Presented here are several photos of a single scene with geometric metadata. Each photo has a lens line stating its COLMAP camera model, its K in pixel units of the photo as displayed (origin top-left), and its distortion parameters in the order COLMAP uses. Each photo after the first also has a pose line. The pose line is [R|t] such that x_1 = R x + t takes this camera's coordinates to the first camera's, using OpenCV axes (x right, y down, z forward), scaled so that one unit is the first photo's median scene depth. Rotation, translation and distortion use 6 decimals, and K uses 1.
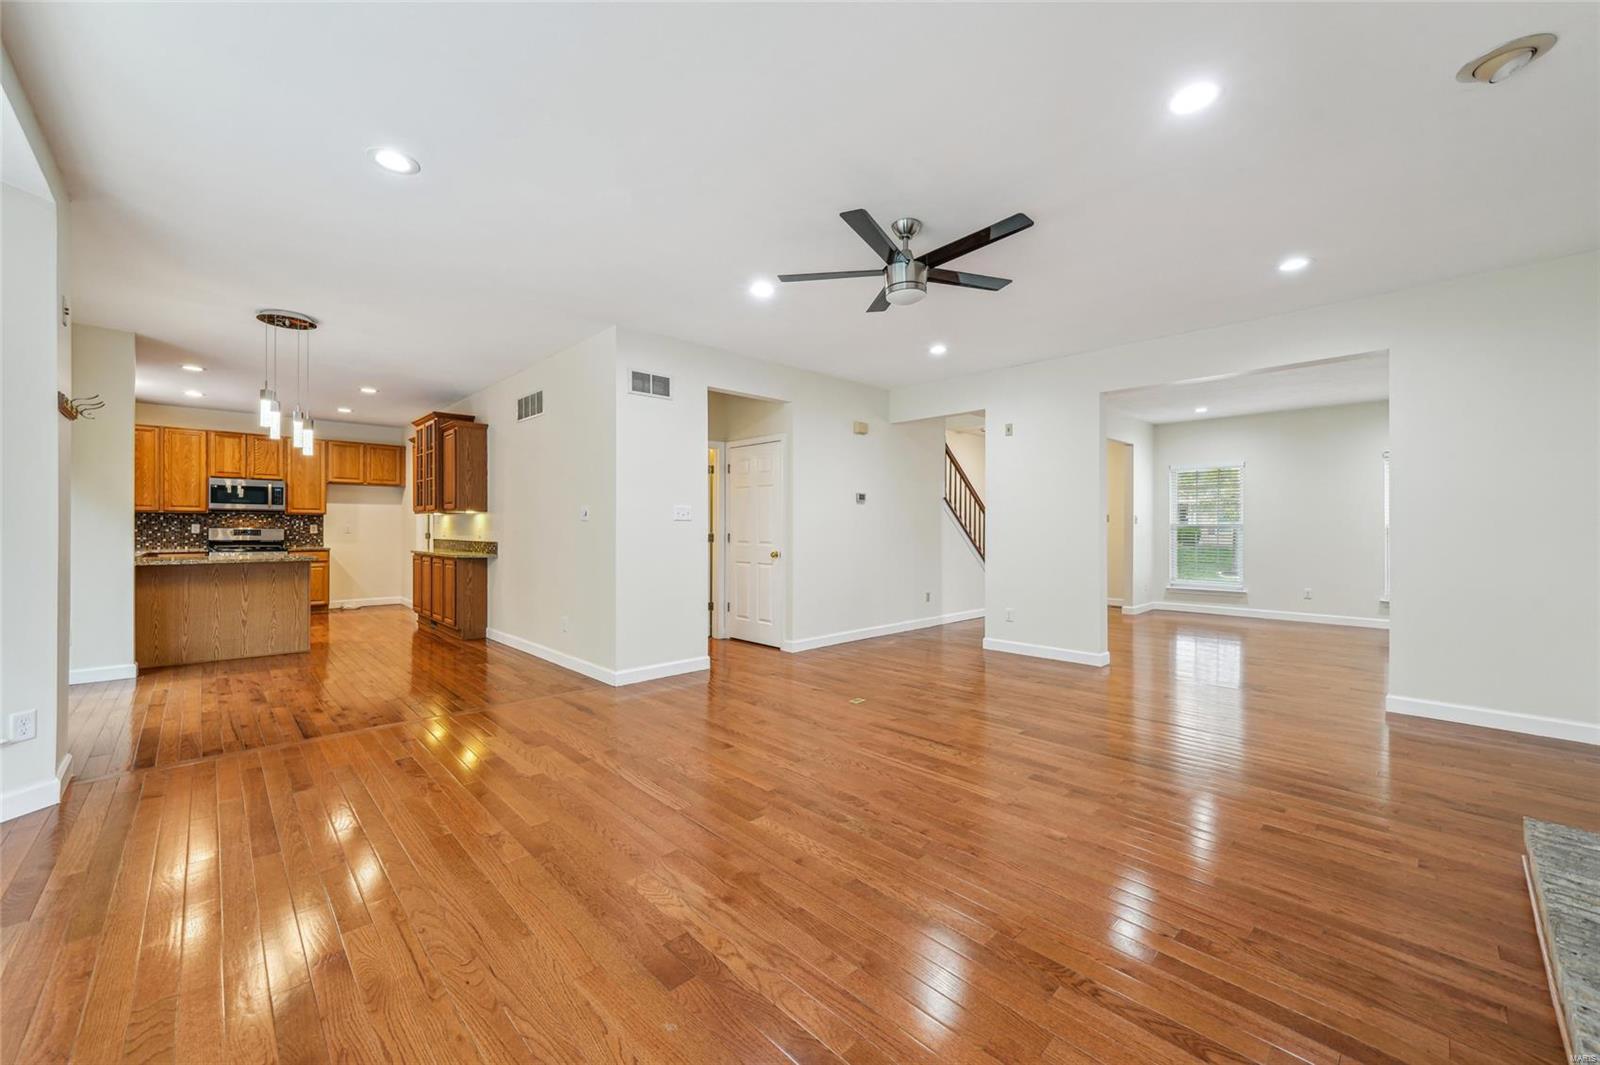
lens RADIAL K [[615.8, 0, 801.3], [0, 615.8, 527.1], [0, 0, 1]] dist [0.002452, 0.000204]
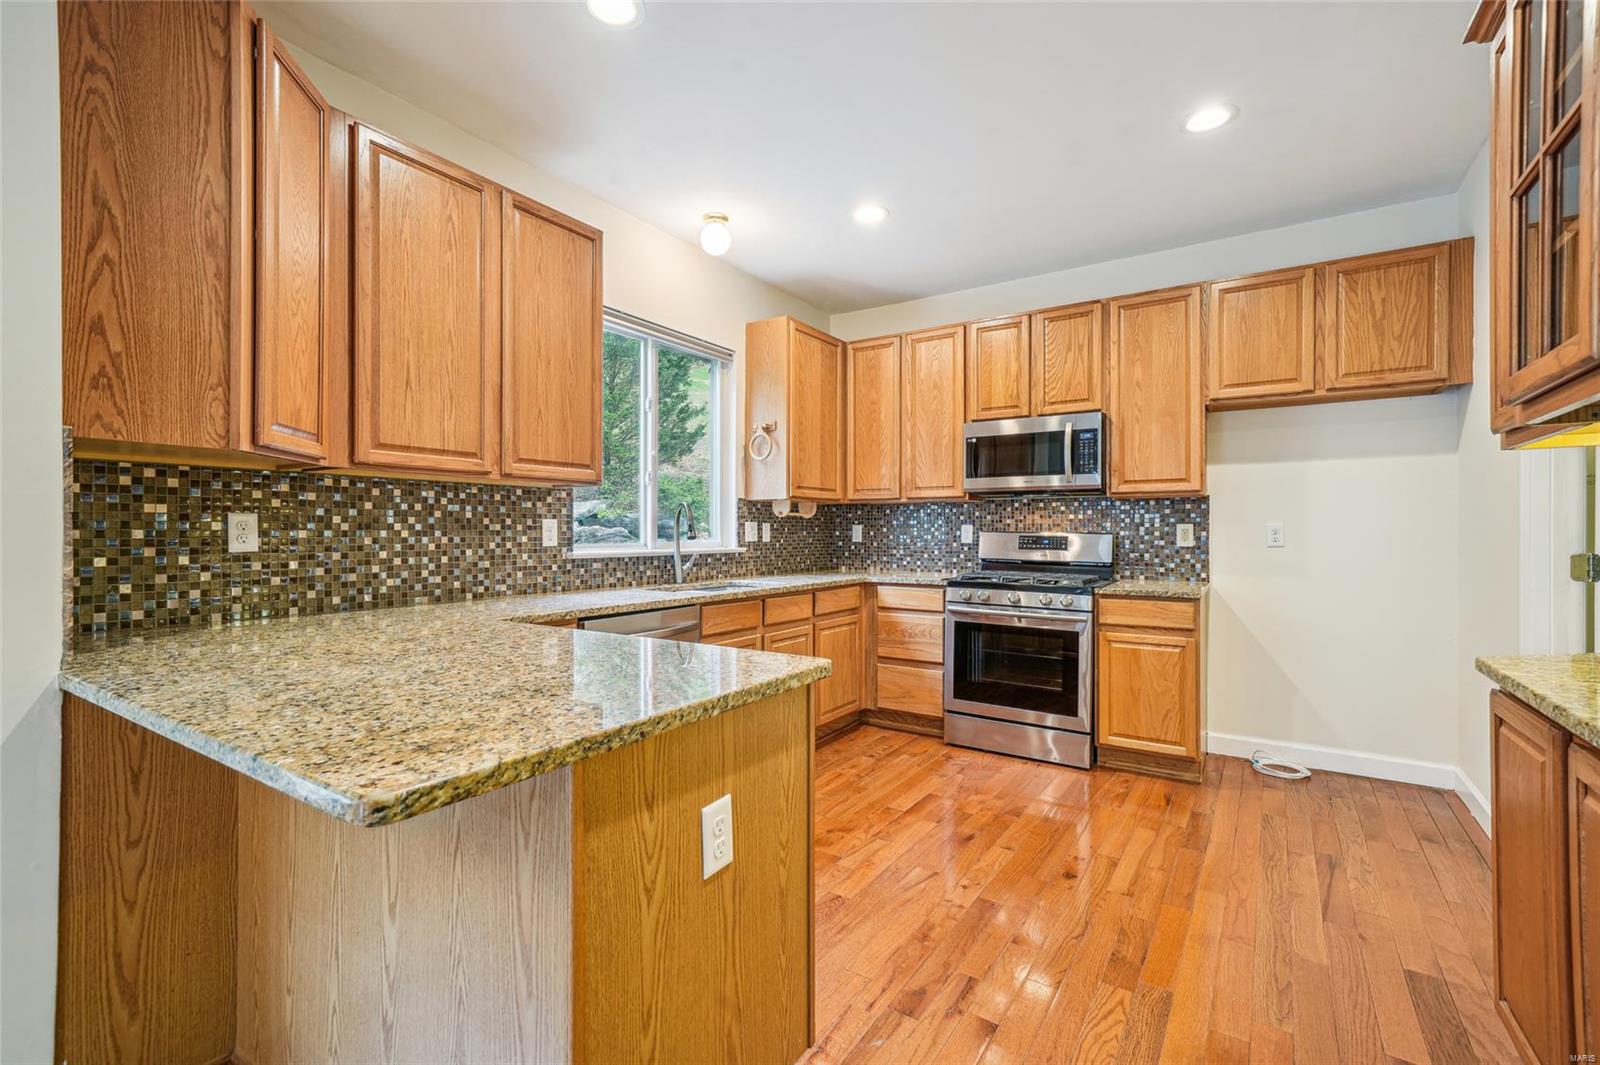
lens RADIAL K [[669.4, 0, 815.0], [0, 669.4, 531.9], [0, 0, 1]] dist [0.004298, 0.001302]
pose [[0.211500, -0.001608, -0.977377, -0.467327], [0.000603, 0.999999, -0.001514, 0.001564], [0.977378, -0.000269, 0.211501, 0.739597]]
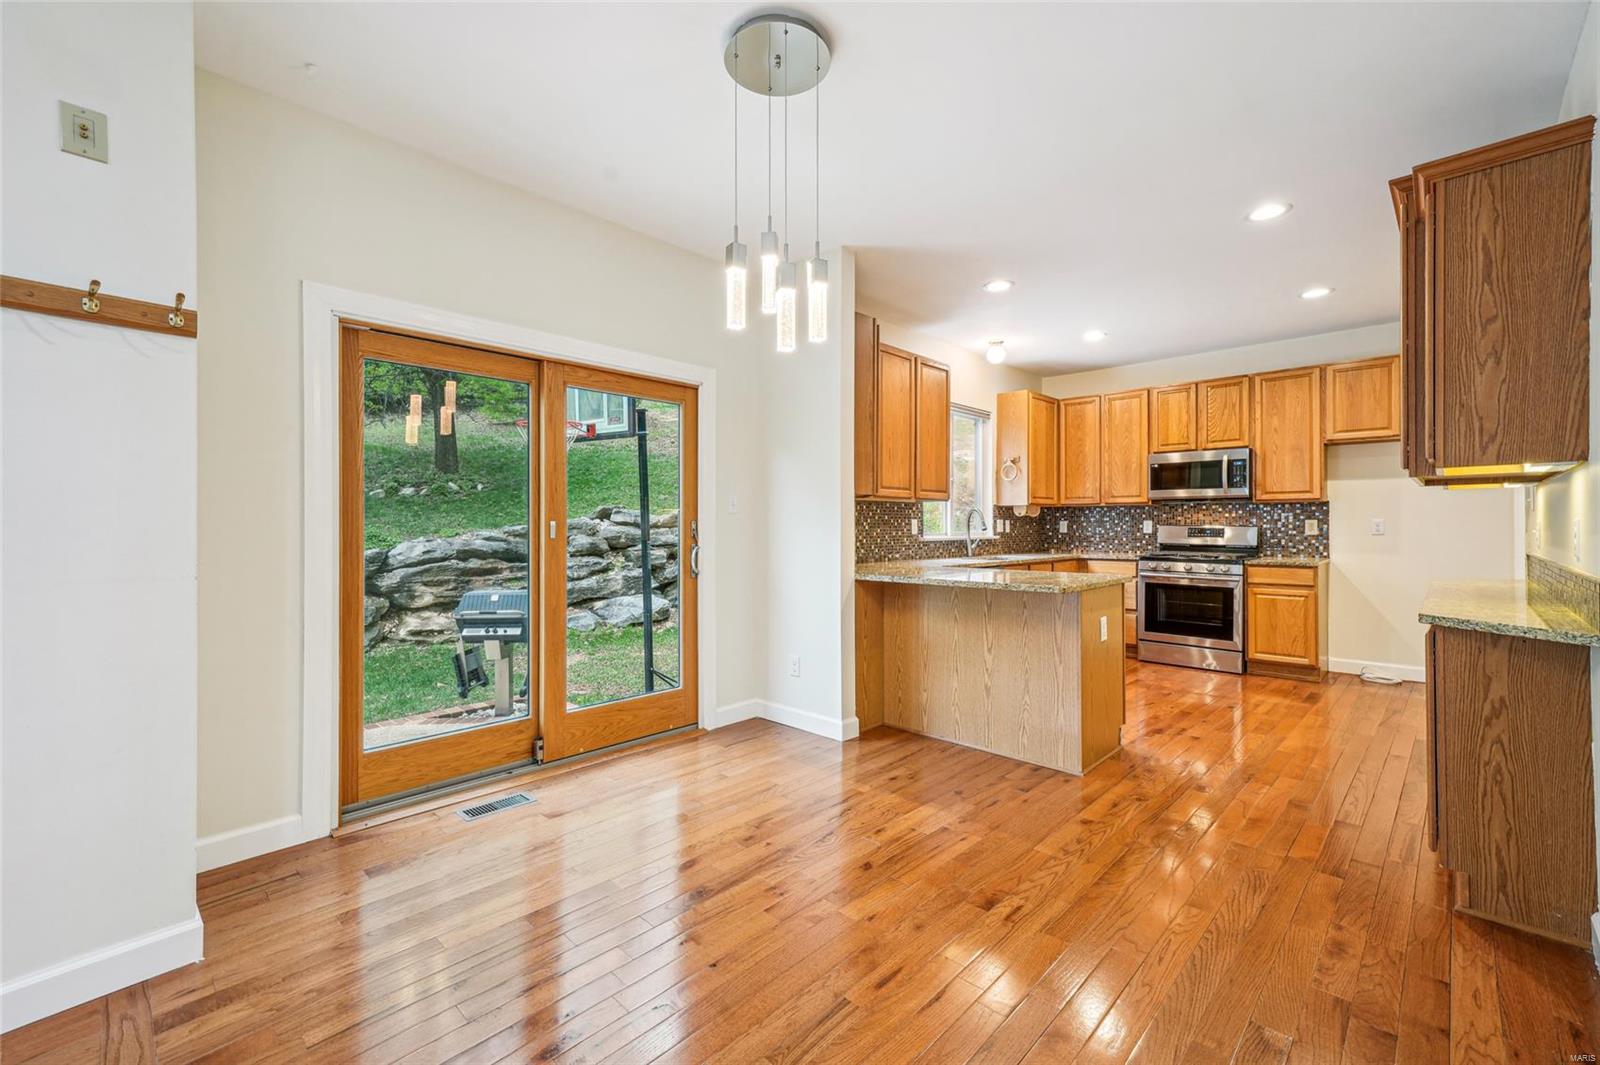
lens RADIAL K [[669.4, 0, 789.0], [0, 669.4, 525.7], [0, 0, 1]] dist [0.004298, 0.001302]
pose [[0.015904, -0.002374, -0.999871, -0.191175], [0.003280, 0.999992, -0.002322, 0.001555], [0.999868, -0.003242, 0.015912, 0.543507]]
